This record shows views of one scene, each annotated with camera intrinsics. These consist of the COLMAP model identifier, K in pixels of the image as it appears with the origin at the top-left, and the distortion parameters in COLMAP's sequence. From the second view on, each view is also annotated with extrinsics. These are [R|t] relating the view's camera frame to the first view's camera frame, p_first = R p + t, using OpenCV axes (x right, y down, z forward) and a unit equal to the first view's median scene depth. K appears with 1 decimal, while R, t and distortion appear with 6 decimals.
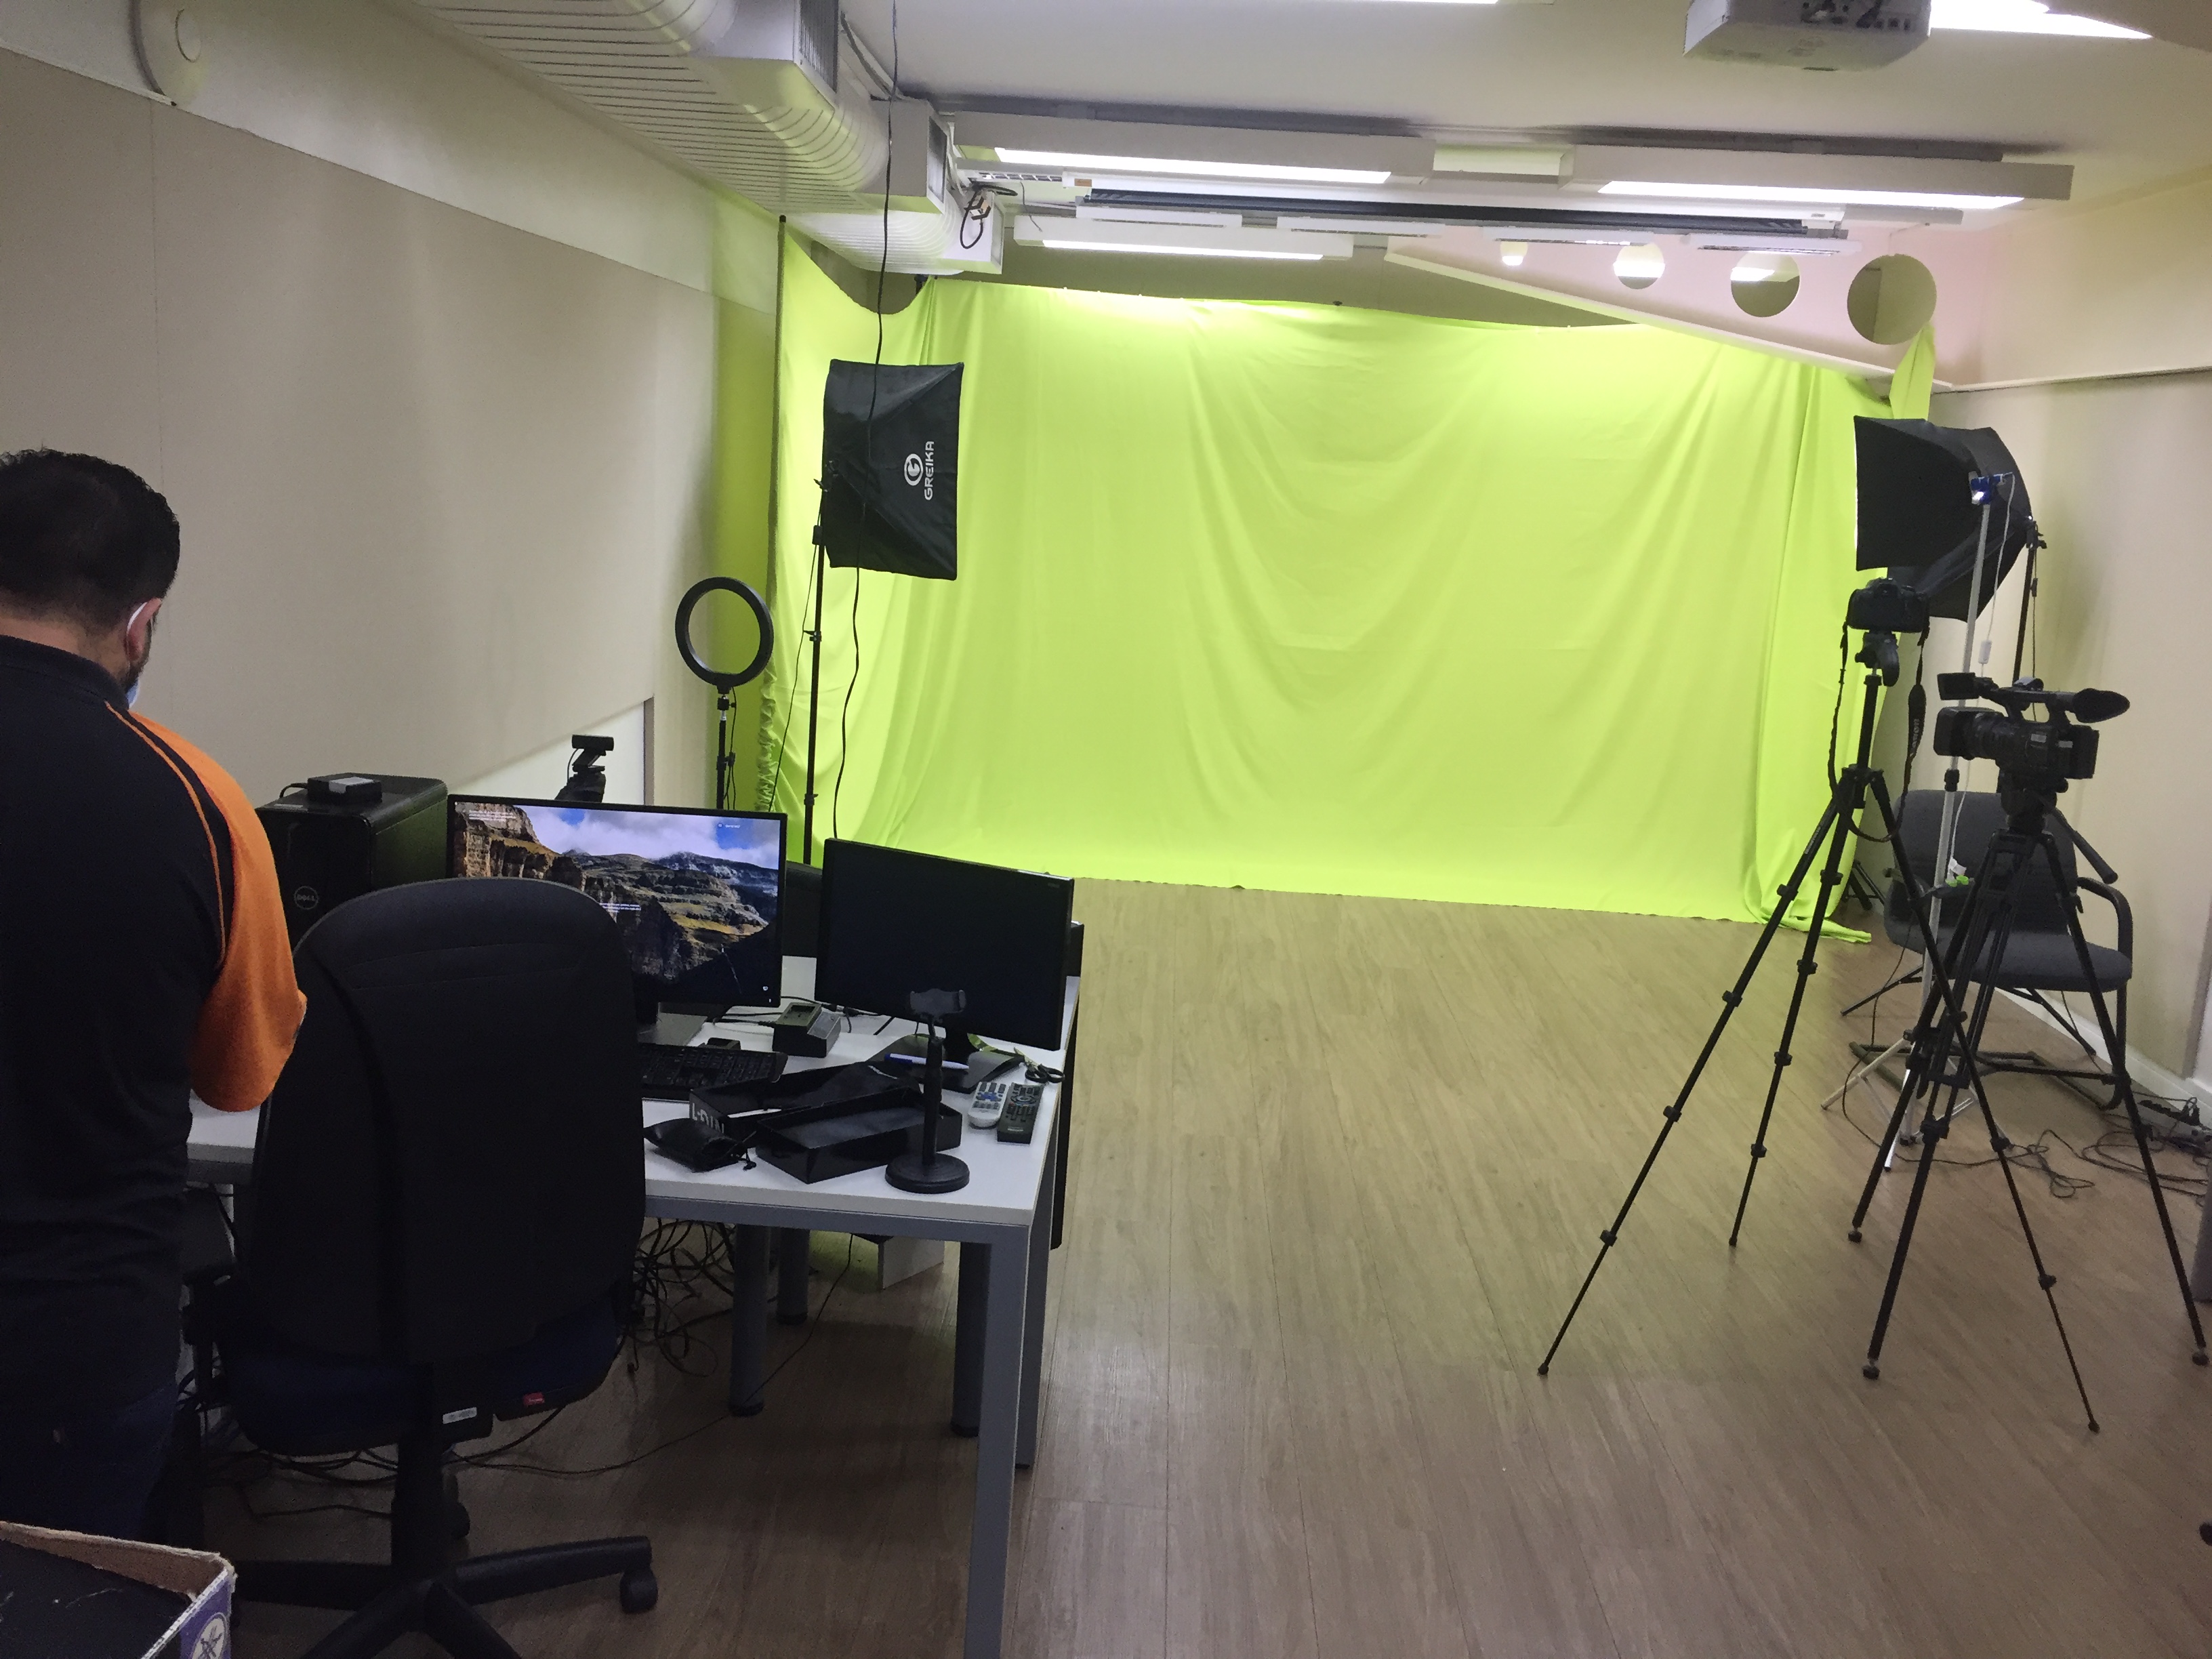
lens RADIAL K [[1880.3, 0, 1106.0], [0, 1880.3, 829.5], [0, 0, 1]] dist [-0.000255, -0.000017]
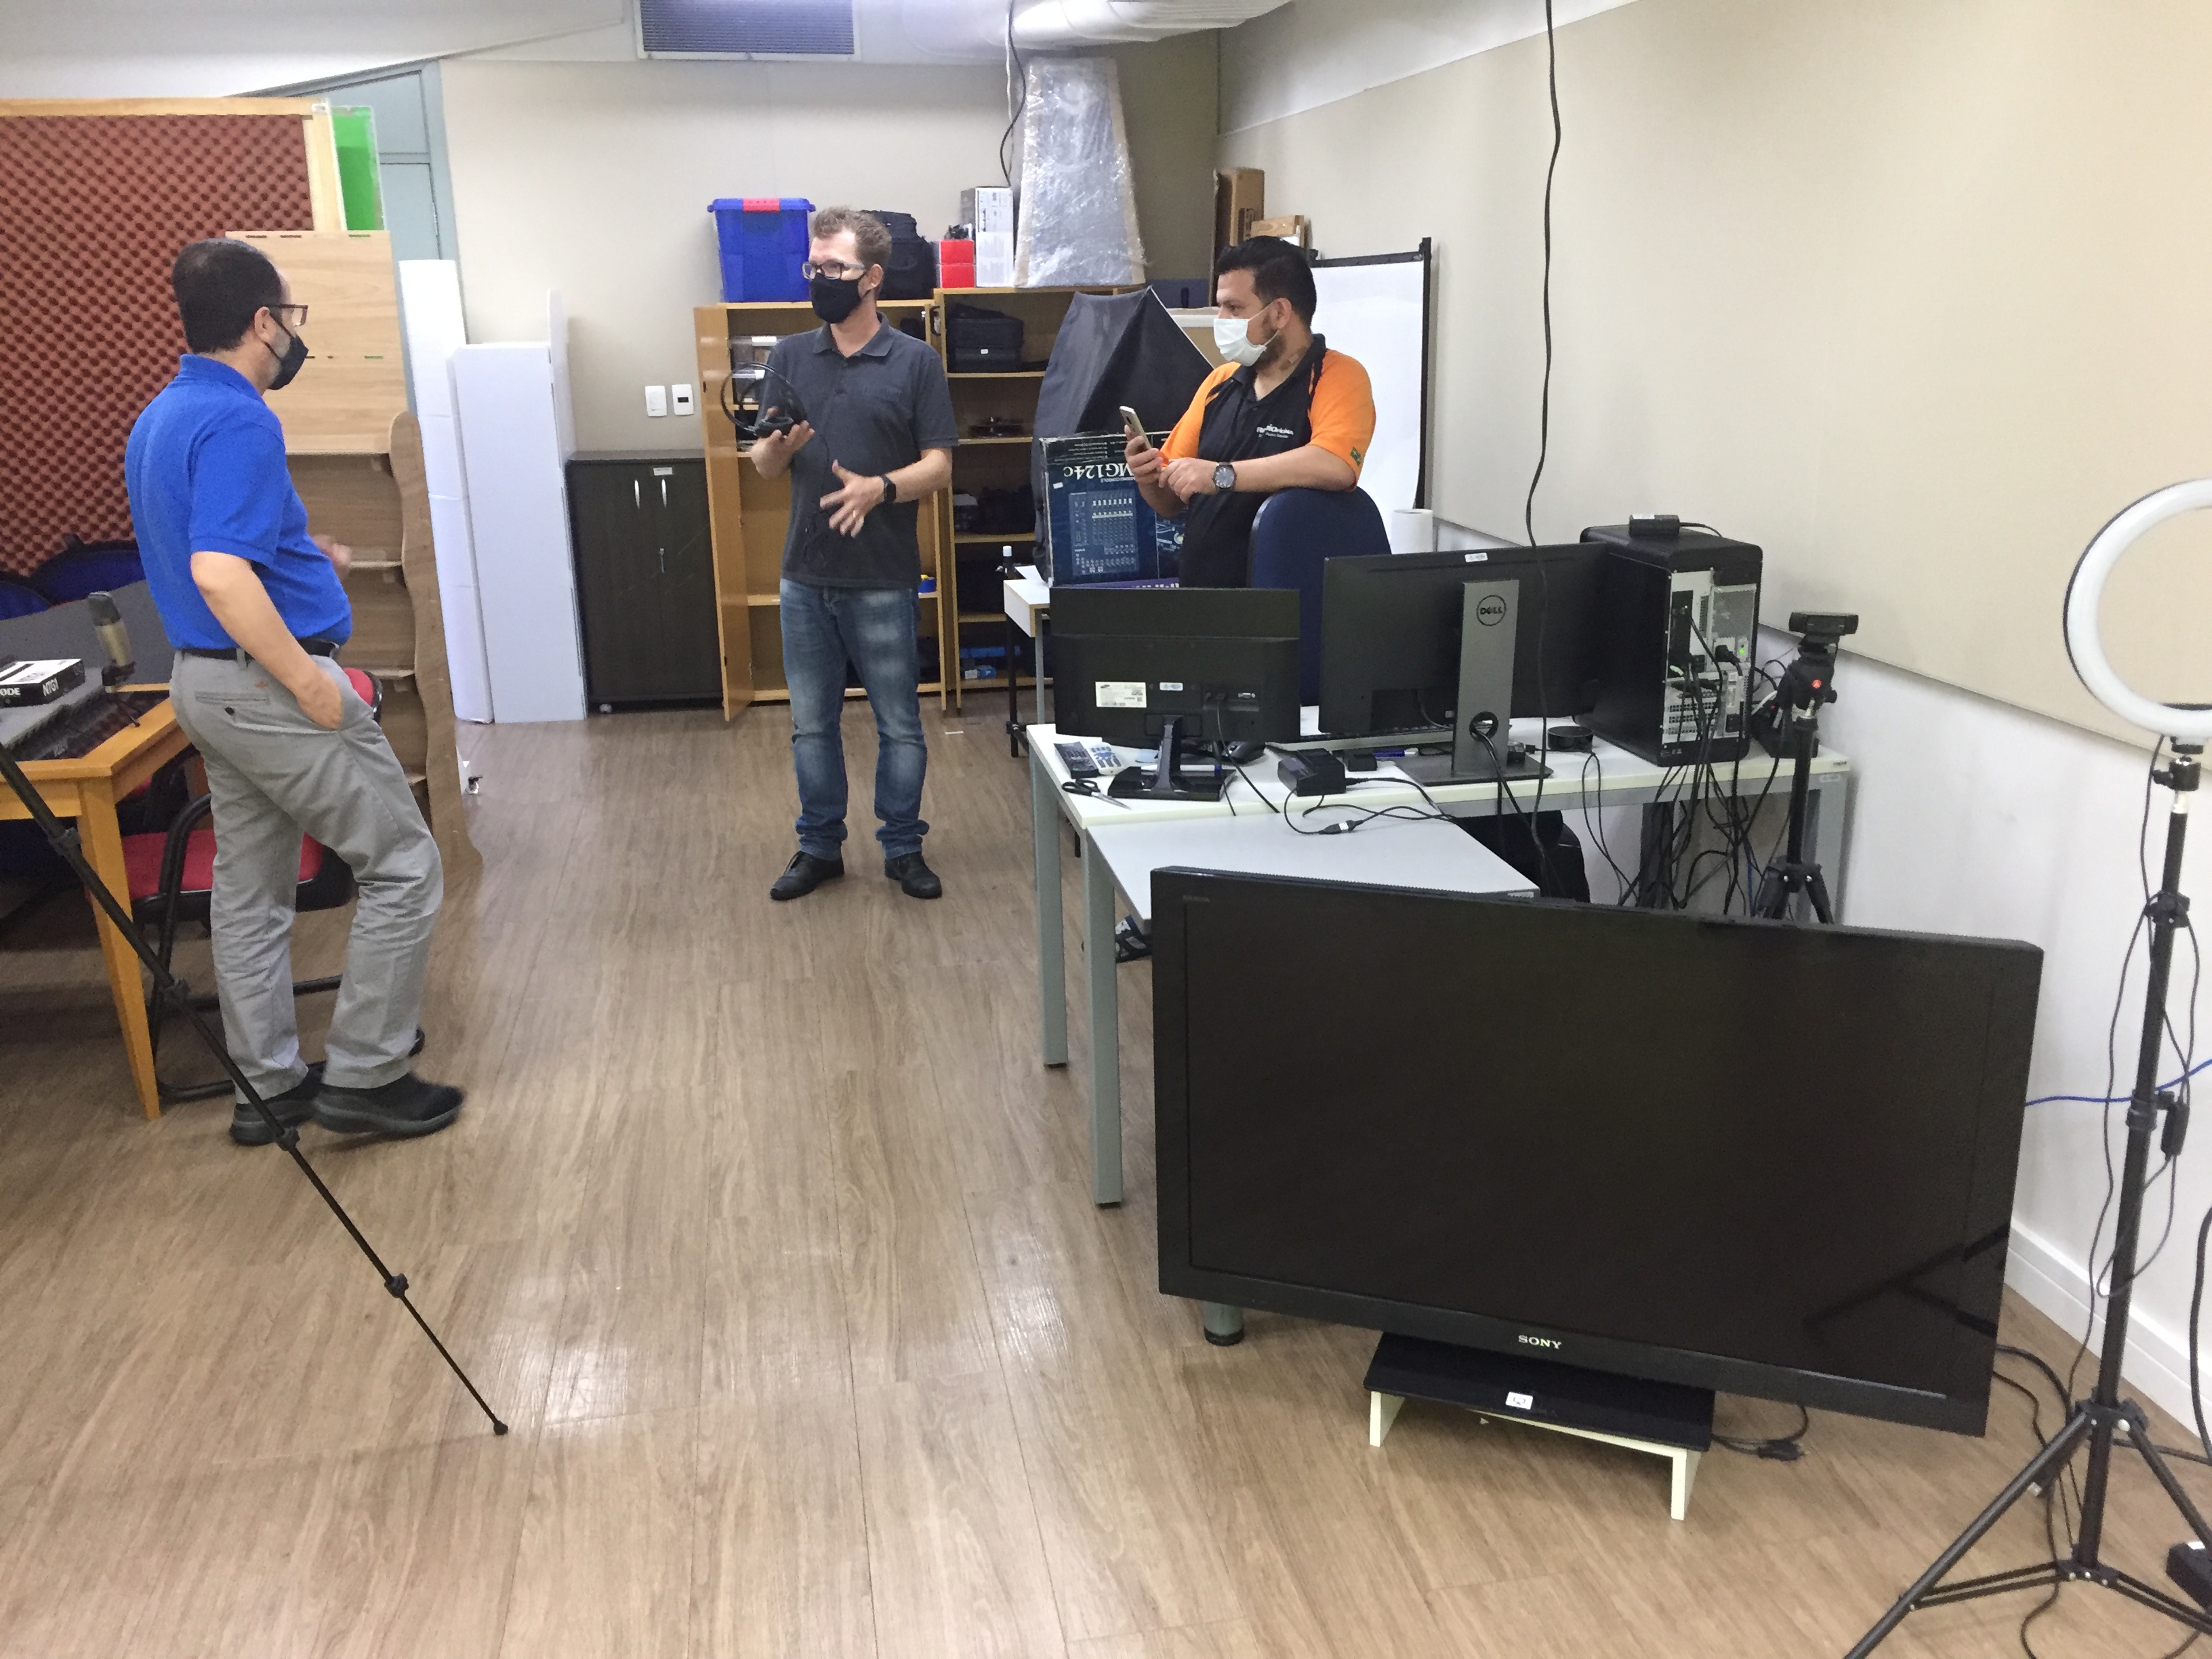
lens RADIAL K [[1880.3, 0, 1106.0], [0, 1880.3, 829.5], [0, 0, 1]] dist [-0.000255, -0.000017]
pose [[-0.975668, 0.011868, -0.218931, 0.171998], [-0.087188, 0.895187, 0.437080, -0.288495], [0.201171, 0.445533, -0.872371, 1.718863]]
